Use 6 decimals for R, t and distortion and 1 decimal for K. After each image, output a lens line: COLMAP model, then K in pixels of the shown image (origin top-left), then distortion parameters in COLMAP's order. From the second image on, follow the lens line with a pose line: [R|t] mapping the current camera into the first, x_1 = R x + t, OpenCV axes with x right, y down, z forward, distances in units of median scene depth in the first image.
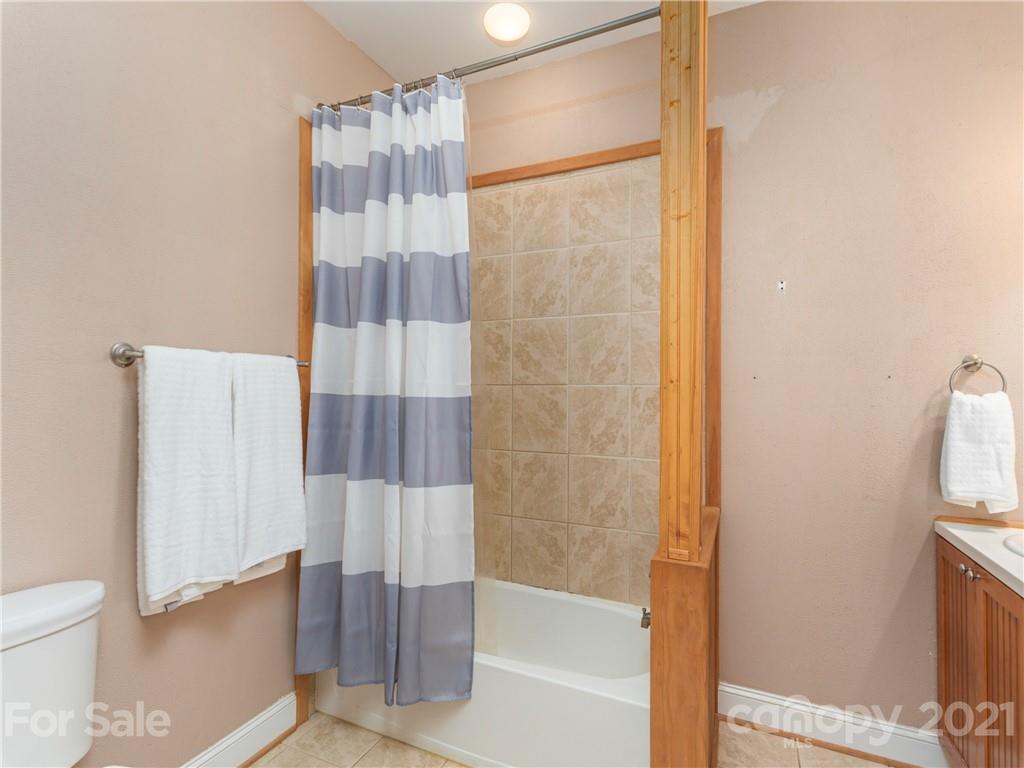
lens RADIAL K [[506.0, 0, 508.2], [0, 506.0, 383.5], [0, 0, 1]] dist [0.003919, 0.001819]
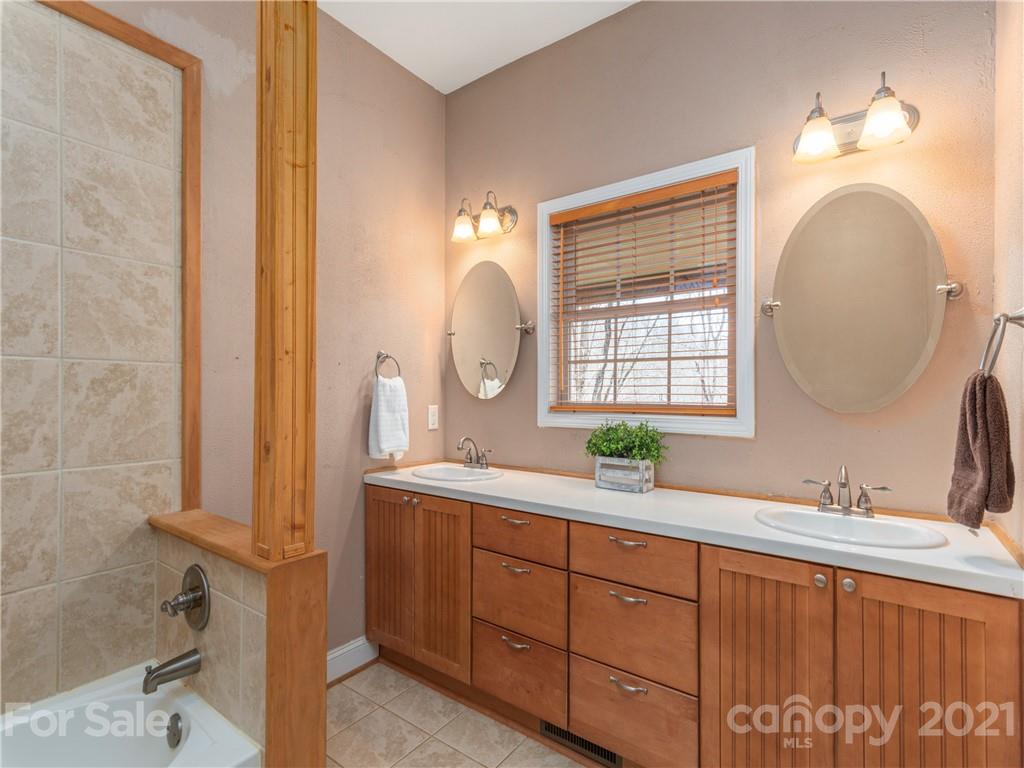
lens RADIAL K [[506.0, 0, 508.9], [0, 506.0, 389.1], [0, 0, 1]] dist [0.003919, 0.001819]
pose [[0.183636, 0.002944, 0.982990, -0.378567], [-0.011898, 0.999929, -0.000772, 0.045896], [-0.982922, -0.011554, 0.183658, 0.395370]]
